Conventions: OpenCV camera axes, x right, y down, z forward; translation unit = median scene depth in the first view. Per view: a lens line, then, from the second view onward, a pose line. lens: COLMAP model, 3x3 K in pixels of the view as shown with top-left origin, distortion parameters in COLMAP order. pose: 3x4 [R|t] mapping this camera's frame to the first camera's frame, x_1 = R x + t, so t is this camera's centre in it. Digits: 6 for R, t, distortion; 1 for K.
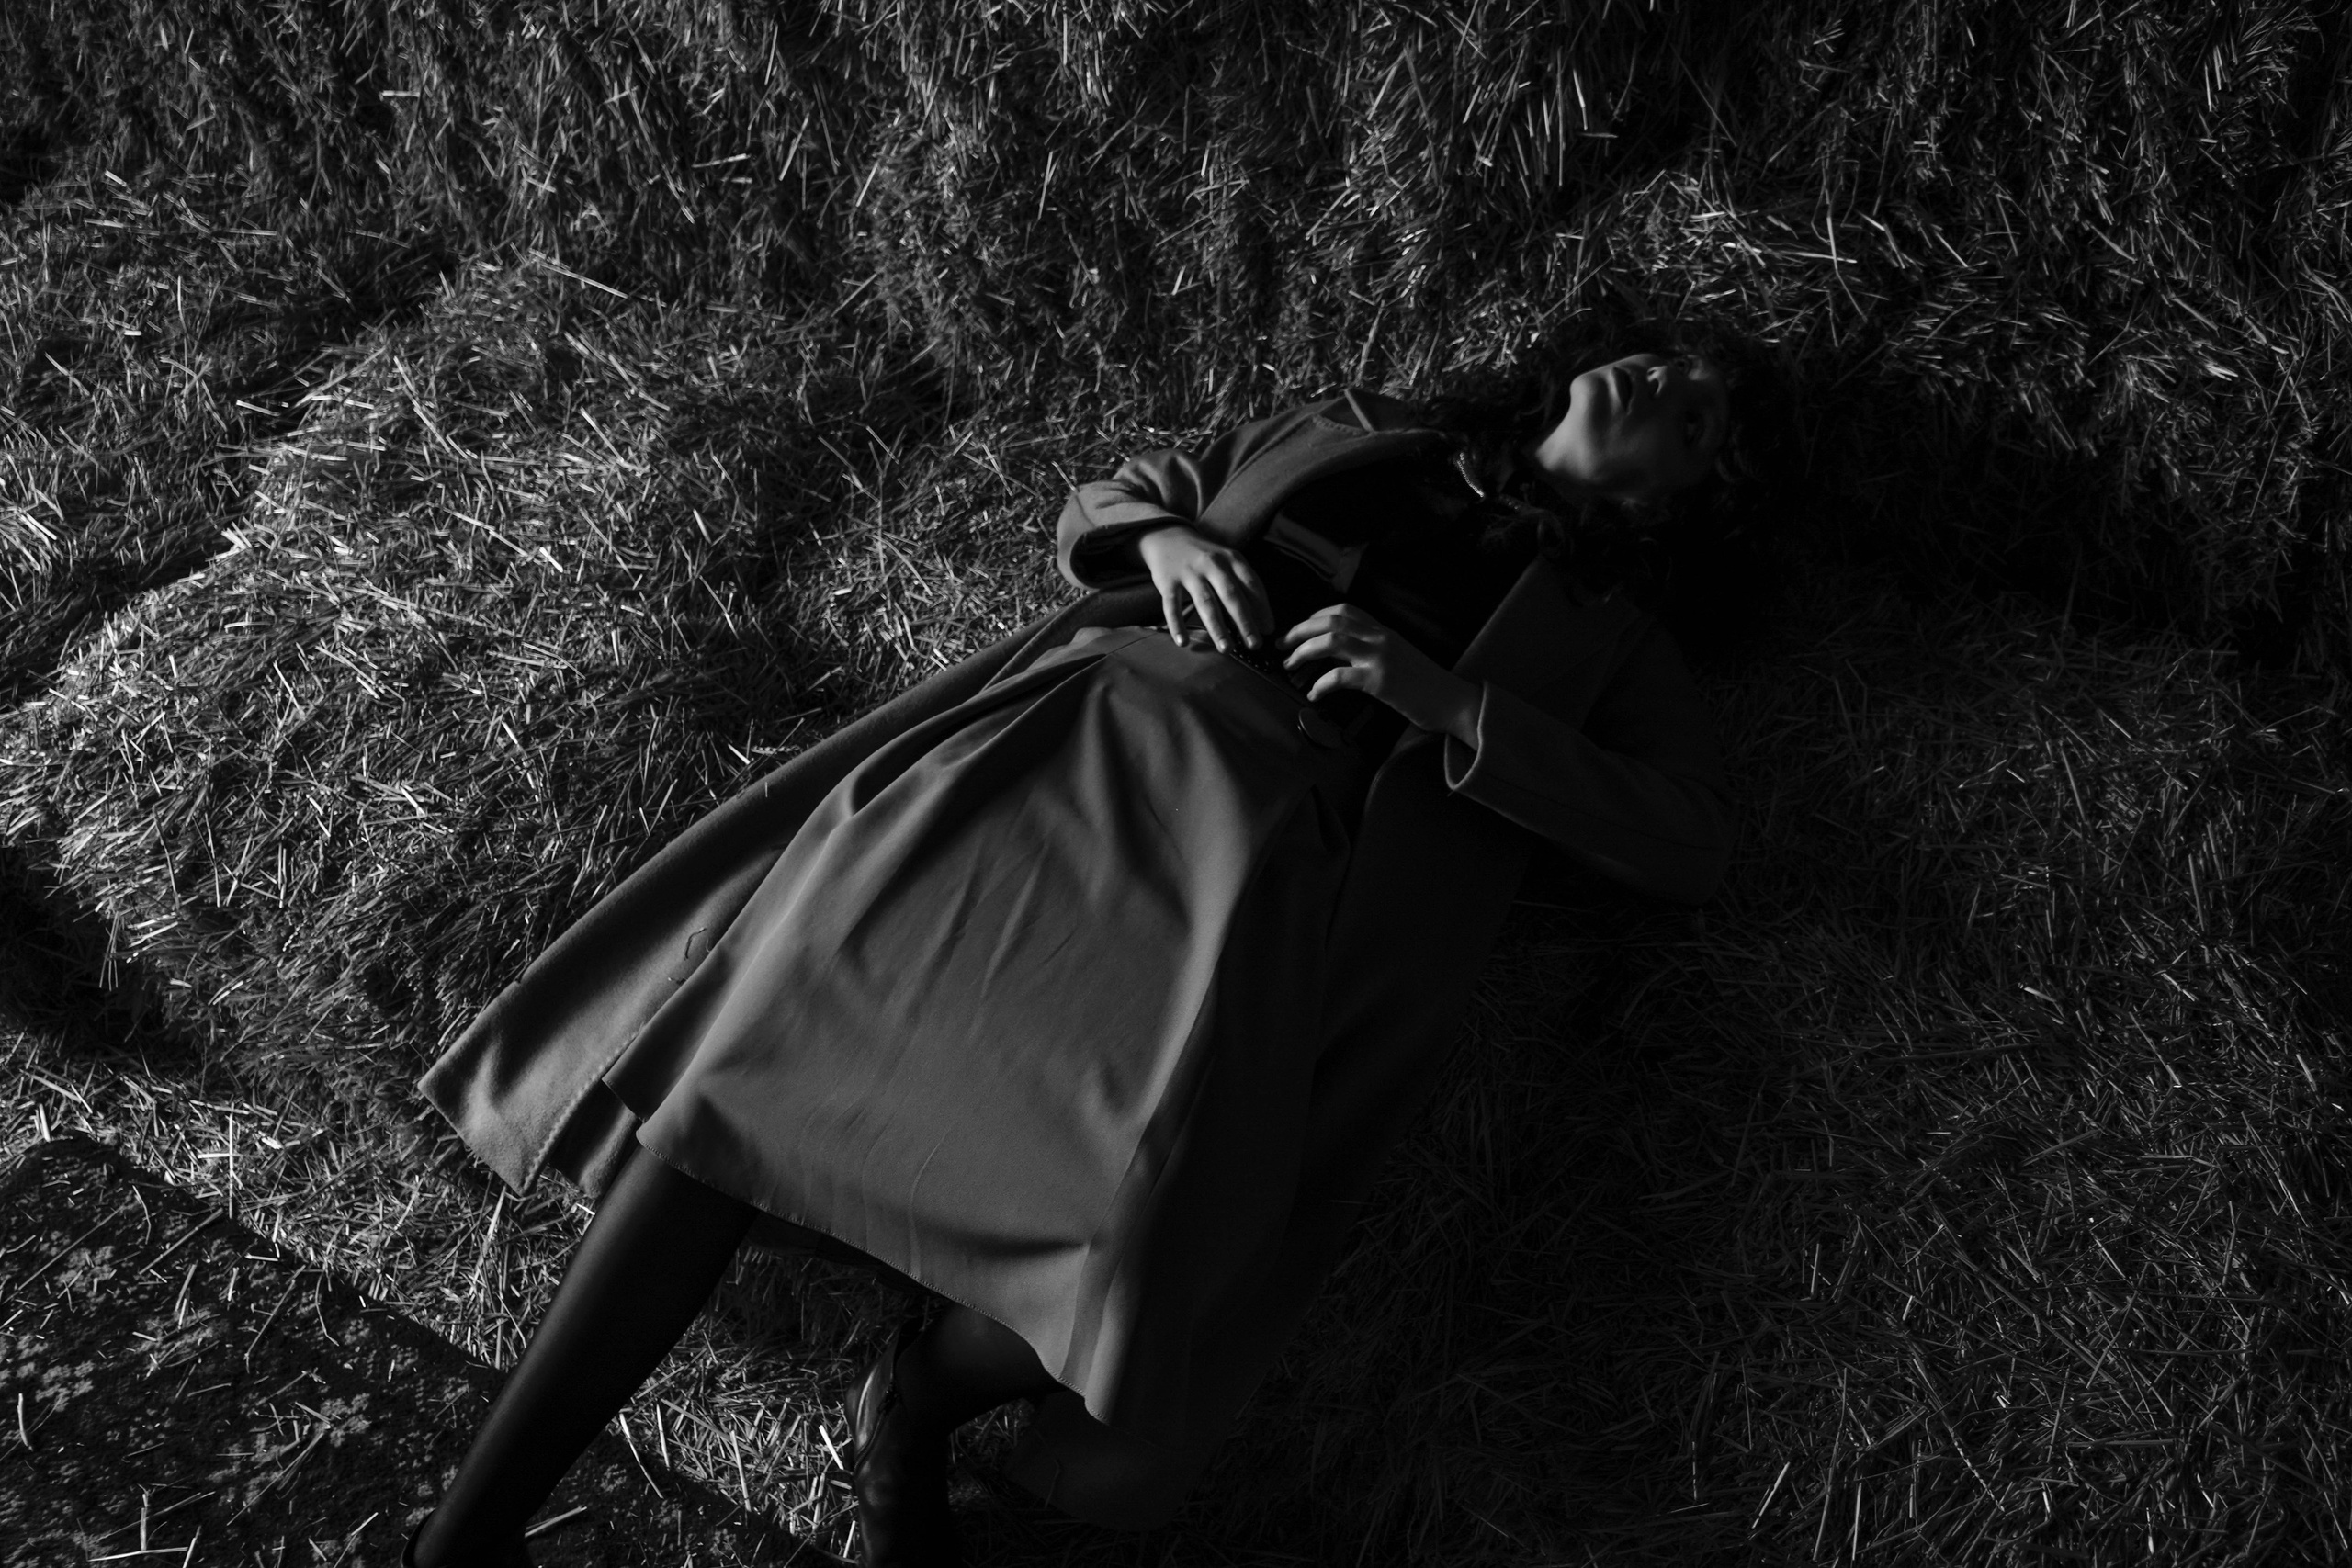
lens RADIAL K [[1871.6, 0, 1164.8], [0, 1871.6, 791.9], [0, 0, 1]] dist [-0.016367, 0.012542]
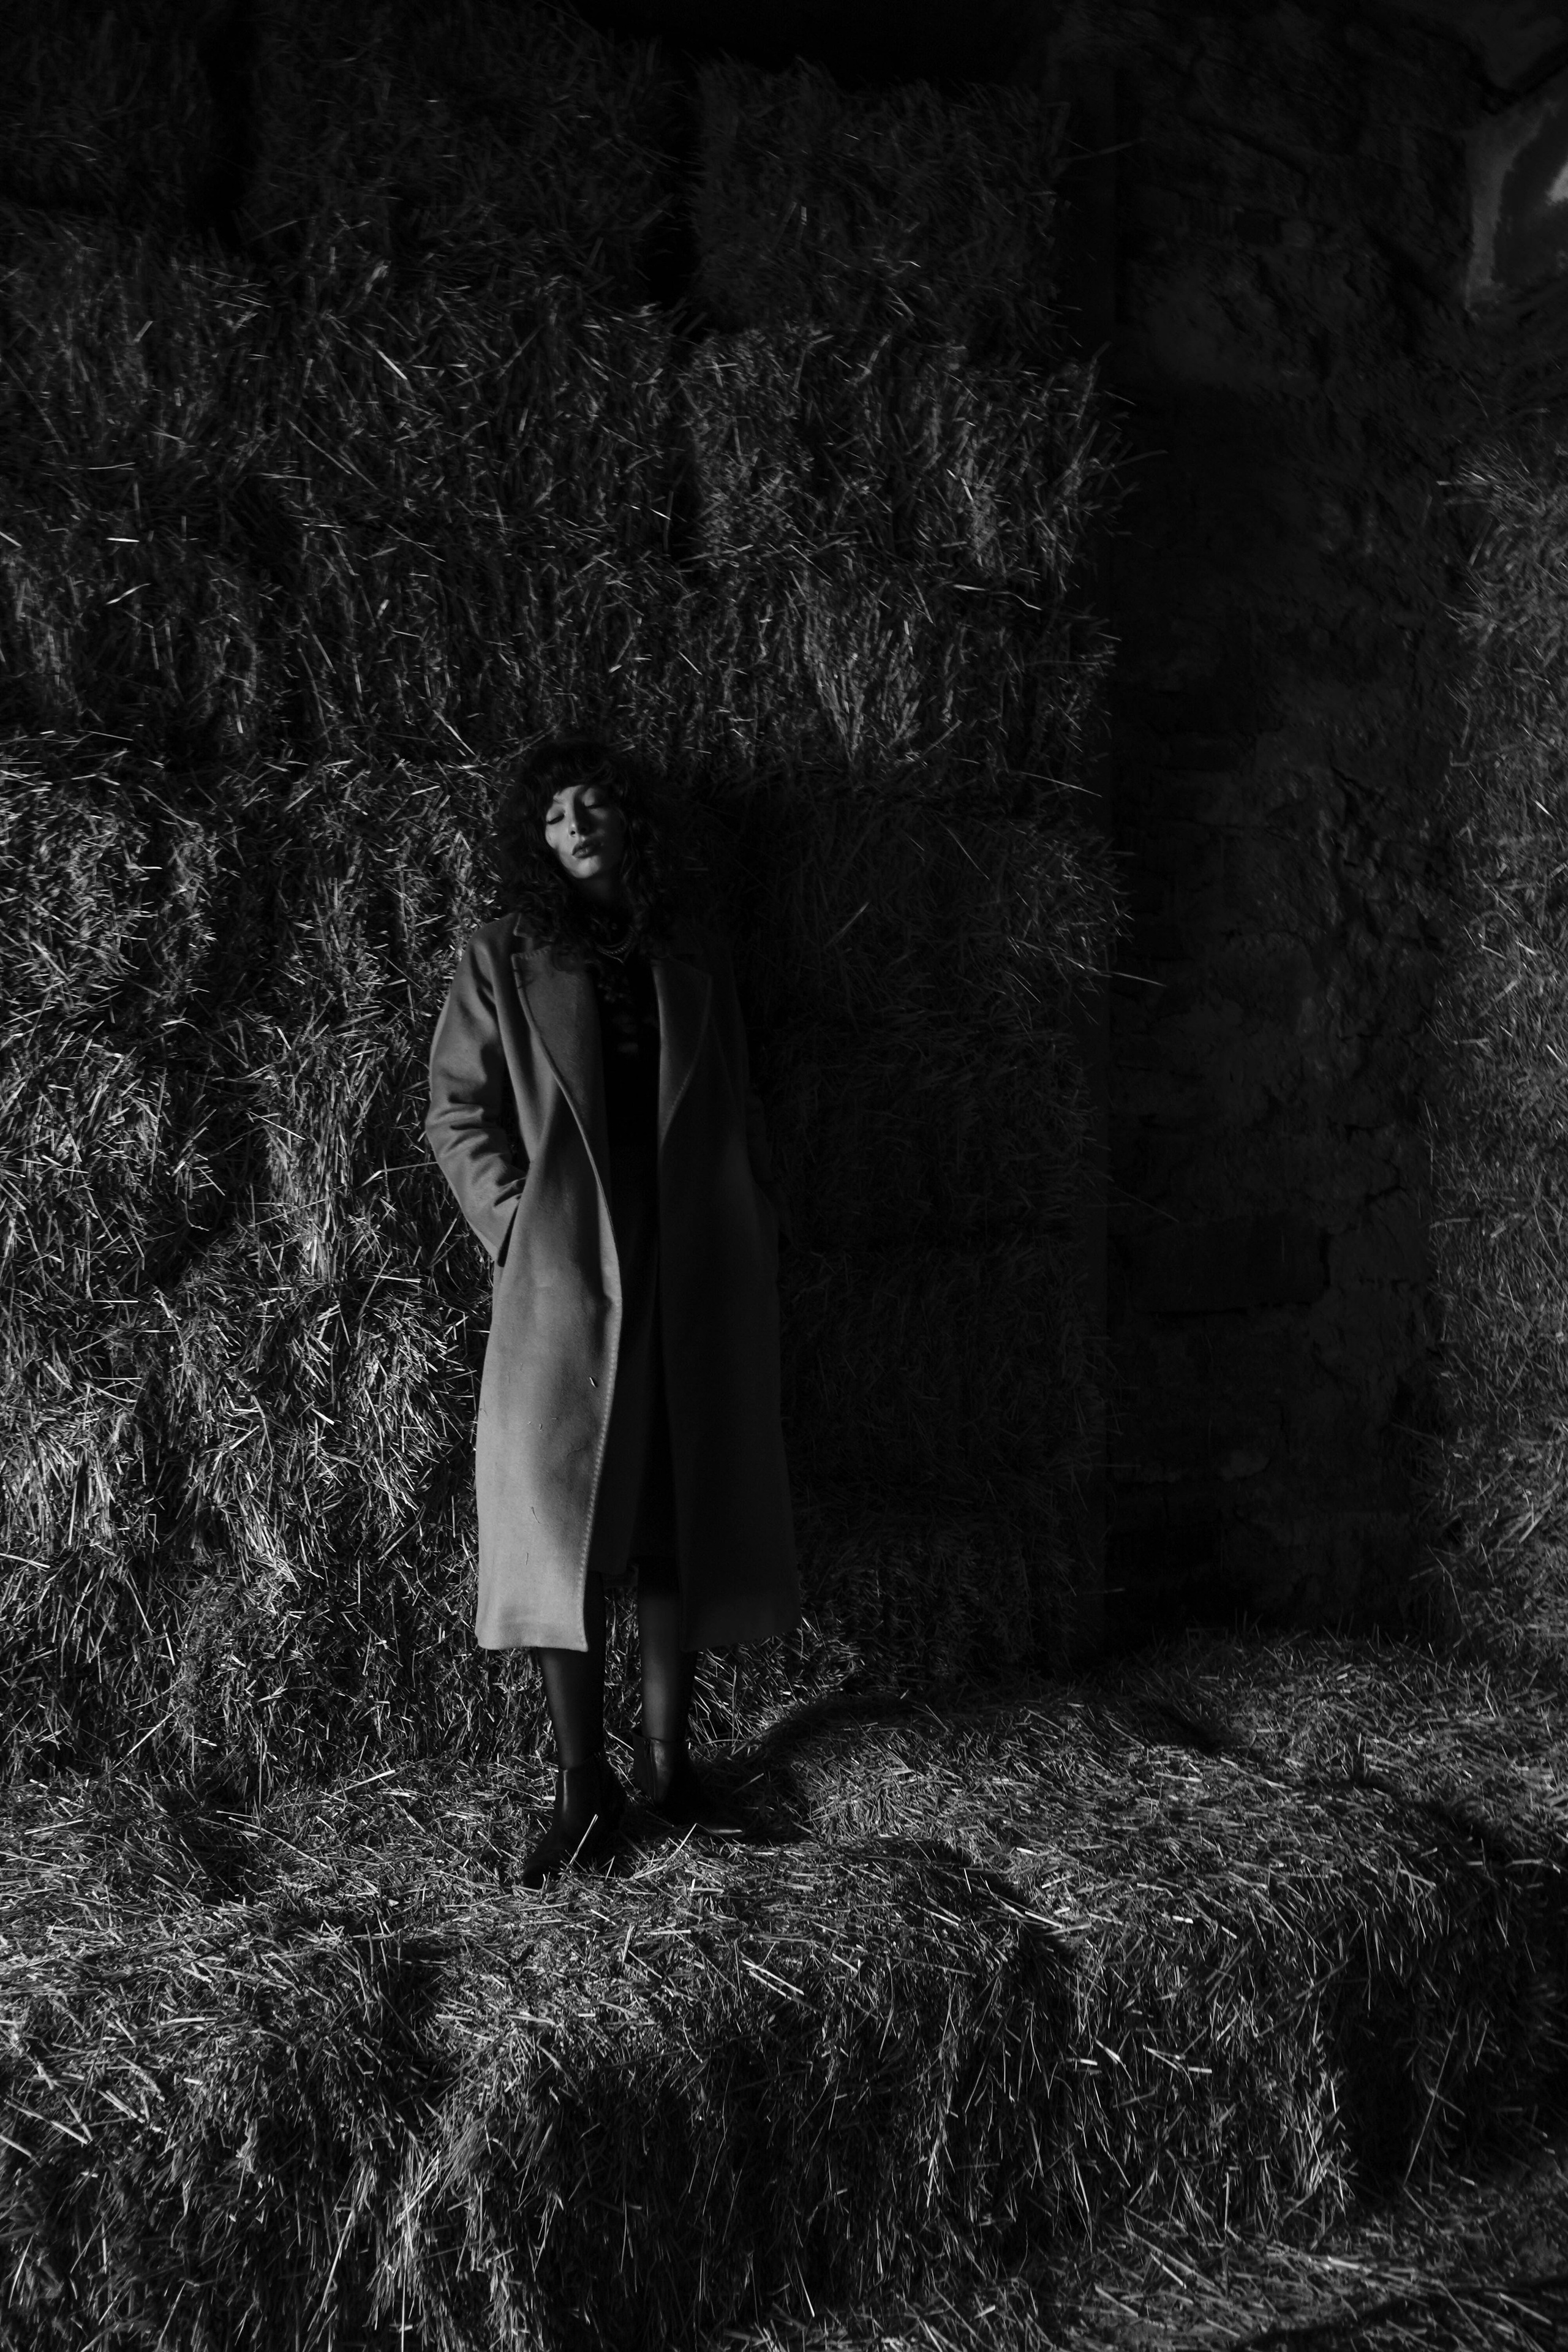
lens RADIAL K [[1871.8, 0, 792.9], [0, 1871.8, 1186.2], [0, 0, 1]] dist [-0.016367, 0.012542]
pose [[0.689940, 0.022912, 0.723504, -0.917657], [0.500459, 0.707042, -0.499633, 0.374203], [-0.522995, 0.706800, 0.476350, -0.119006]]
